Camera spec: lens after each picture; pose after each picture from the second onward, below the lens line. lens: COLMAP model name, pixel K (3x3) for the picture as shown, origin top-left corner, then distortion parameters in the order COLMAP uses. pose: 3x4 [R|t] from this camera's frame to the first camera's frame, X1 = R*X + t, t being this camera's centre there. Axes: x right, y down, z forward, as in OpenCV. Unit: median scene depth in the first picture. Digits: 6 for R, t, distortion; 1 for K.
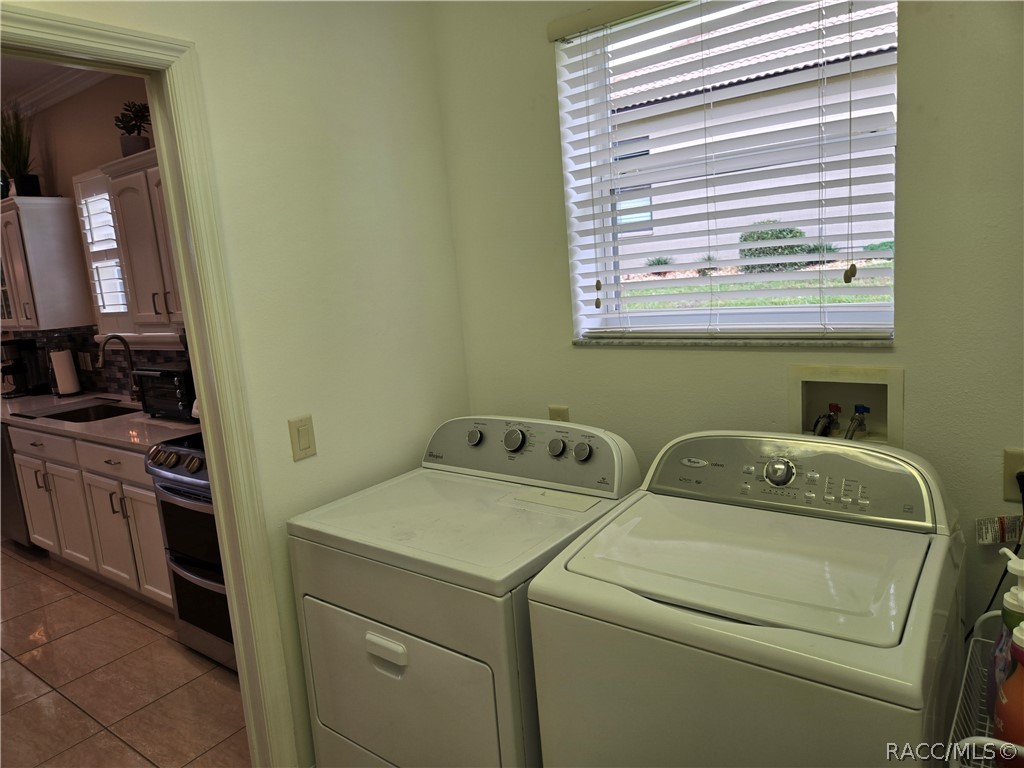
lens RADIAL K [[680.4, 0, 510.3], [0, 680.4, 382.2], [0, 0, 1]] dist [0.029785, -0.005659]
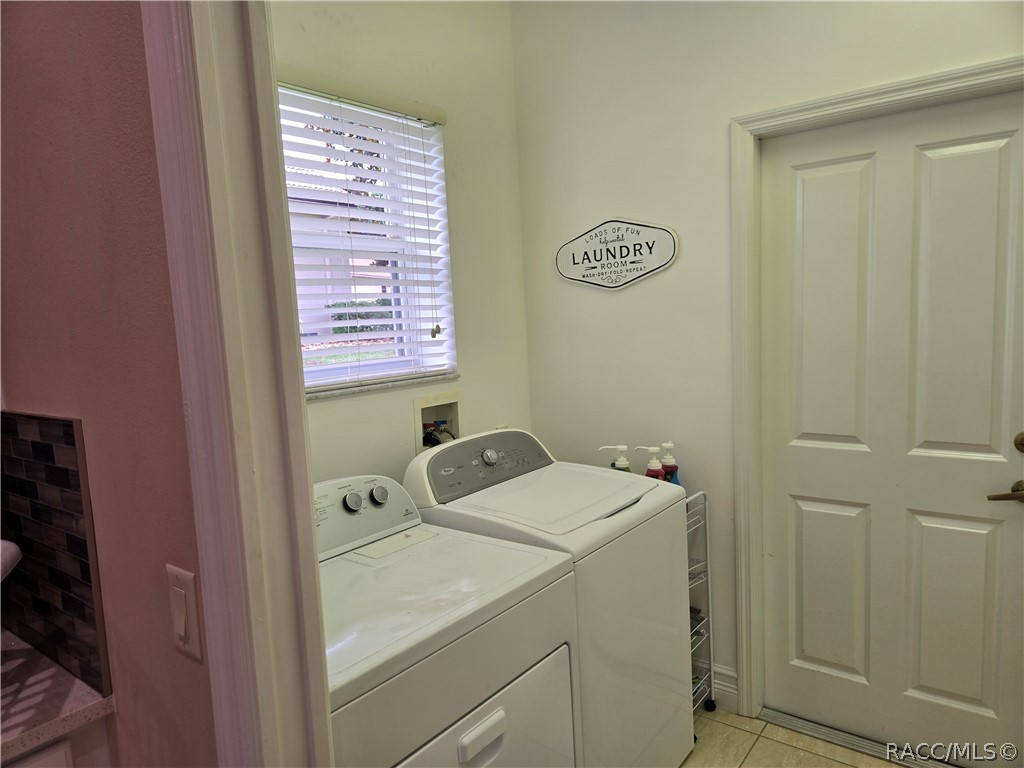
lens RADIAL K [[680.4, 0, 512.9], [0, 680.4, 389.4], [0, 0, 1]] dist [0.029785, -0.005659]
pose [[0.000112, -0.036143, 0.999347, -0.985231], [0.211128, 0.976821, 0.035305, -0.050414], [-0.977459, 0.210986, 0.007740, 0.836159]]
